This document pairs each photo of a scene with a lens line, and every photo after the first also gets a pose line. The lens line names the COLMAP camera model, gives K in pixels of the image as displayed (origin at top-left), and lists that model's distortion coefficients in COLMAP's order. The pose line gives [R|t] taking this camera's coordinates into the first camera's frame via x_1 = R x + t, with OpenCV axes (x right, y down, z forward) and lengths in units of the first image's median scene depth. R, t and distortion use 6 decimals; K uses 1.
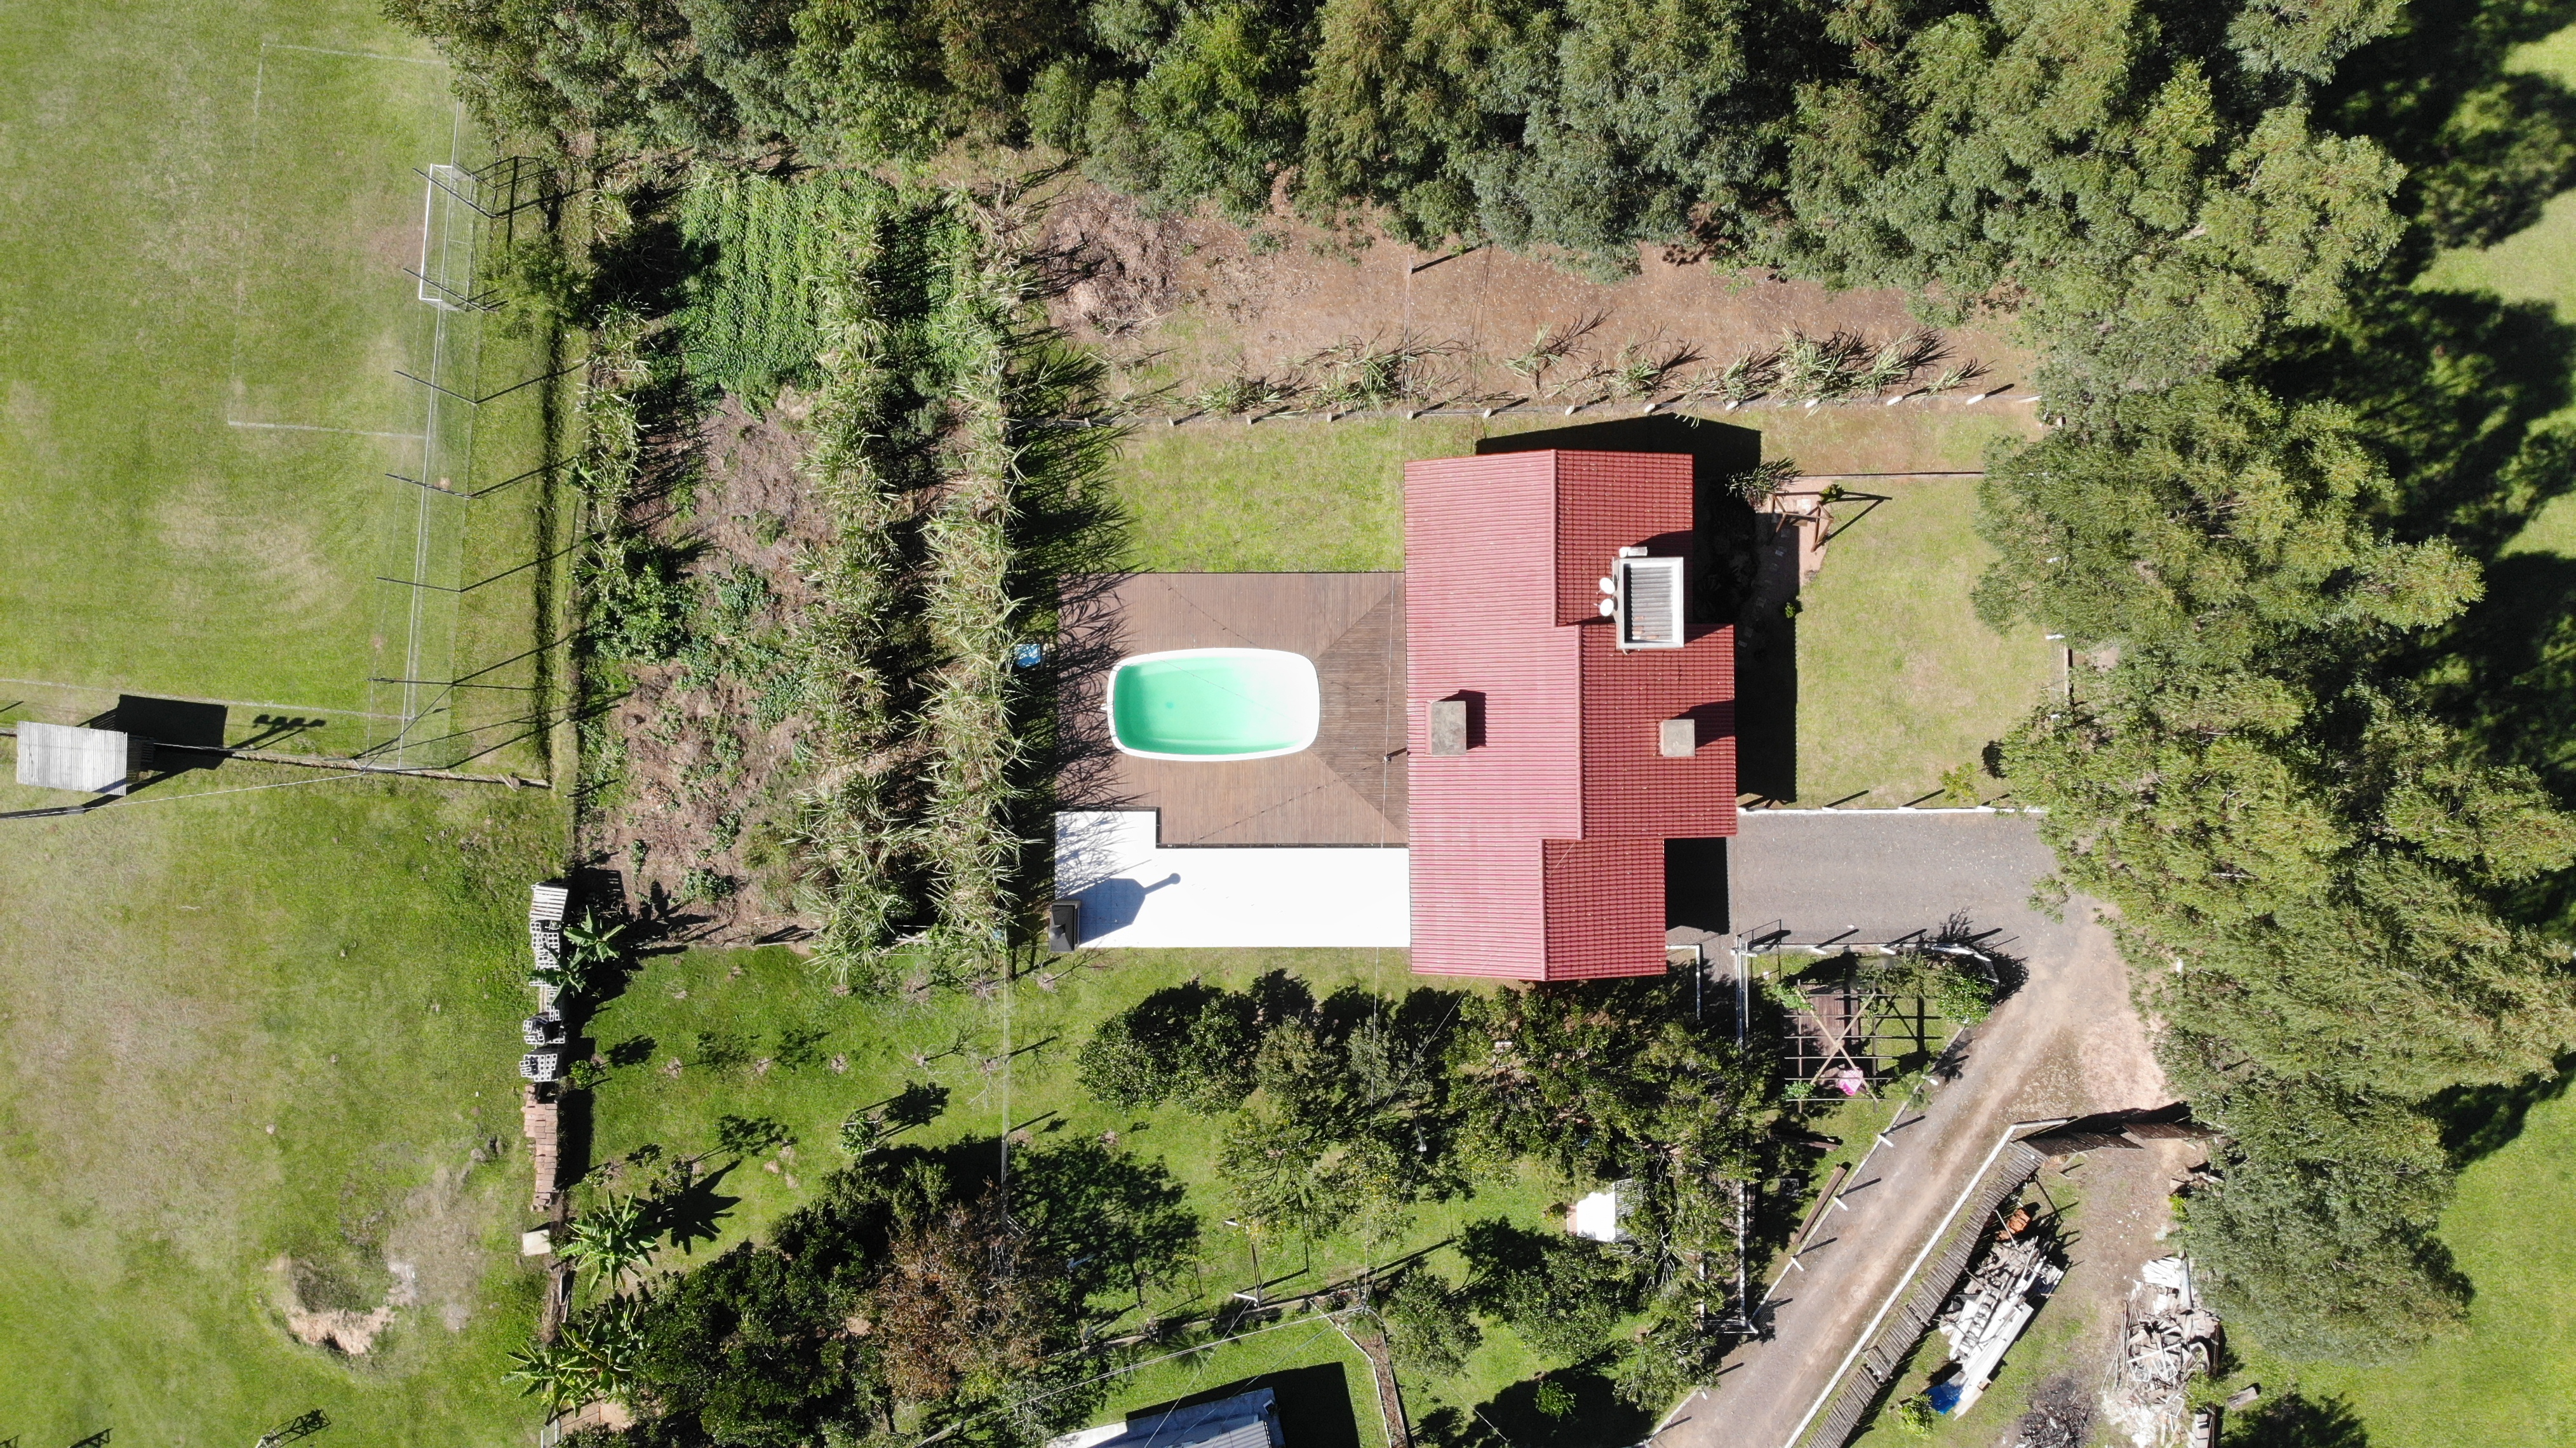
lens RADIAL K [[1840.4, 0, 1282.0], [0, 1840.4, 713.0], [0, 0, 1]] dist [0.073533, -0.199076]
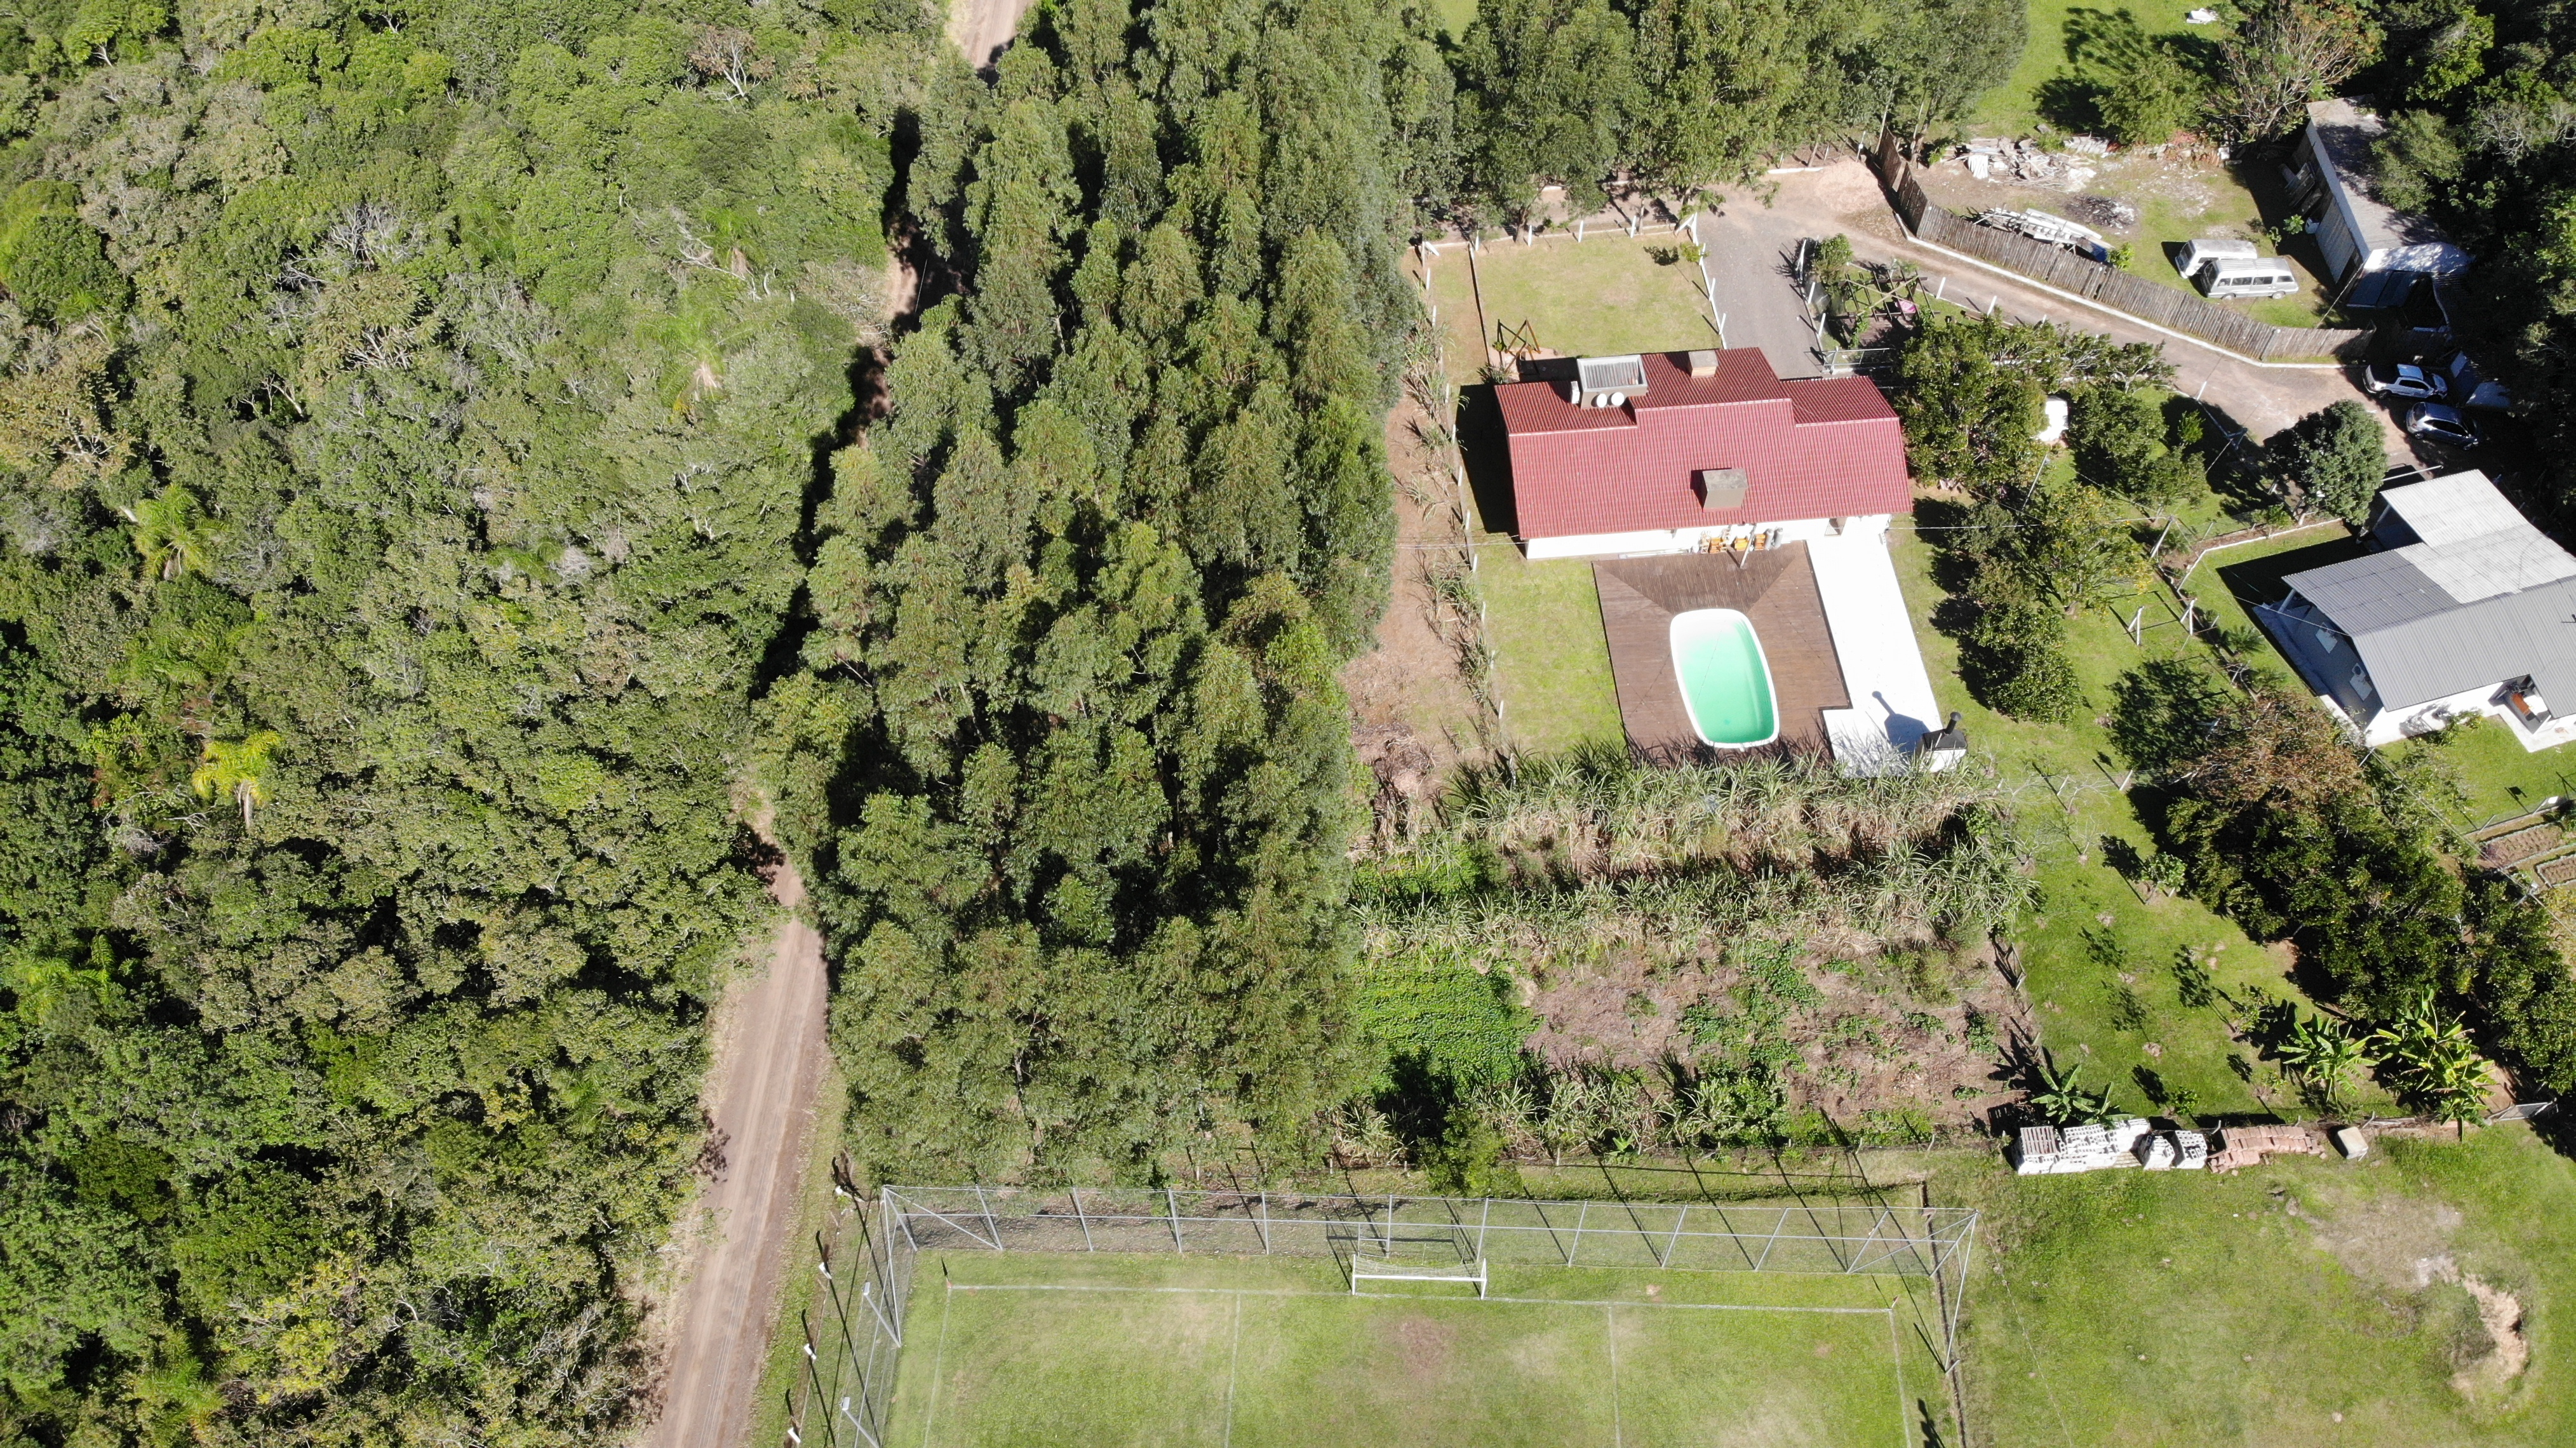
lens RADIAL K [[1892.8, 0, 1269.6], [0, 1892.8, 716.0], [0, 0, 1]] dist [0.008082, -0.107095]
pose [[-0.043206, -0.812259, 0.581695, -0.791094], [0.998910, -0.045404, 0.010795, -0.328828], [0.017643, 0.581527, 0.813336, -0.018945]]
